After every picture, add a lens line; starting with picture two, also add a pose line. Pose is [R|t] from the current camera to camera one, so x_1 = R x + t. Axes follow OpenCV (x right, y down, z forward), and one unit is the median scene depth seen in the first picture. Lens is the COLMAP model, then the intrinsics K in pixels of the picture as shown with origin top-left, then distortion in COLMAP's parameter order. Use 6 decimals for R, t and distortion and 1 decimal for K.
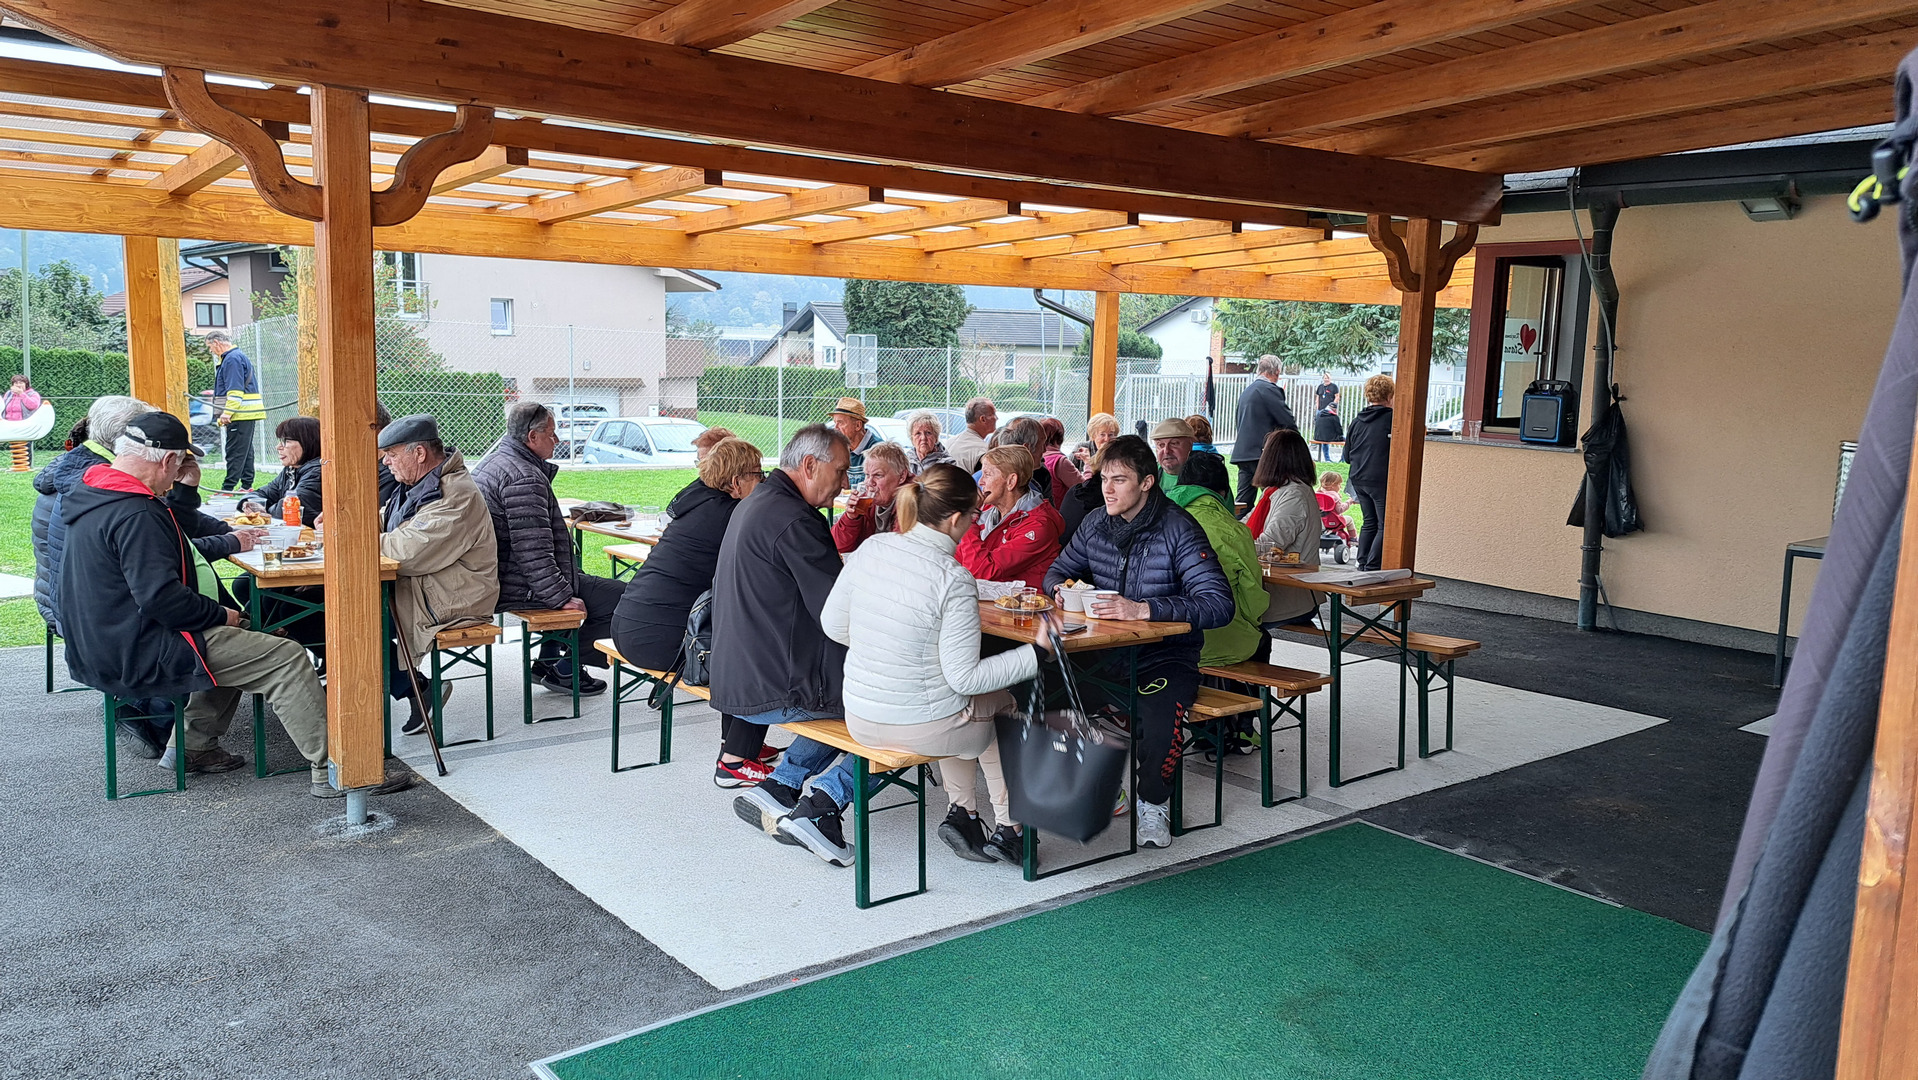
lens RADIAL K [[1369.8, 0, 974.6], [0, 1369.8, 535.3], [0, 0, 1]] dist [0.082806, -0.092959]
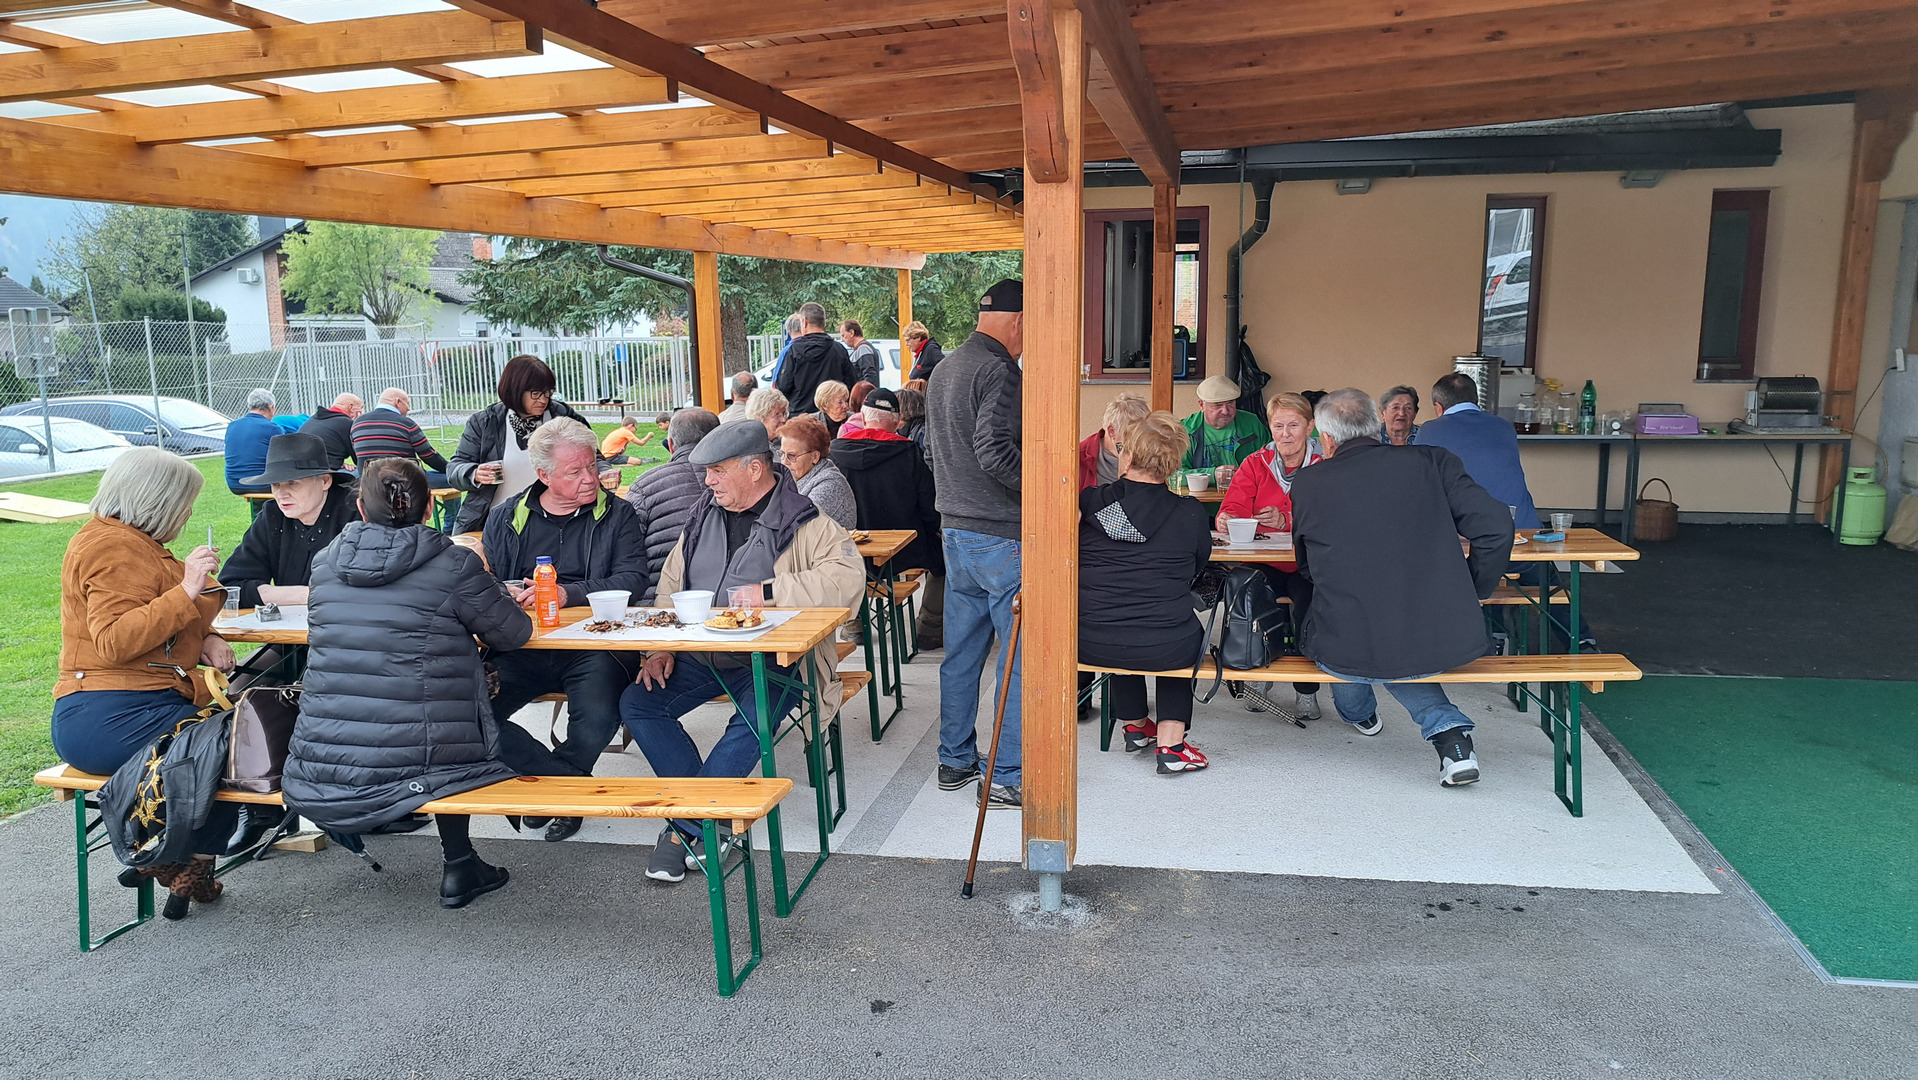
lens RADIAL K [[1369.8, 0, 974.6], [0, 1369.8, 535.3], [0, 0, 1]] dist [0.082806, -0.092959]
pose [[0.750163, -0.138434, 0.646600, -0.811020], [0.118968, 0.990140, 0.073961, -0.064412], [-0.650463, 0.021441, 0.759235, 0.338121]]
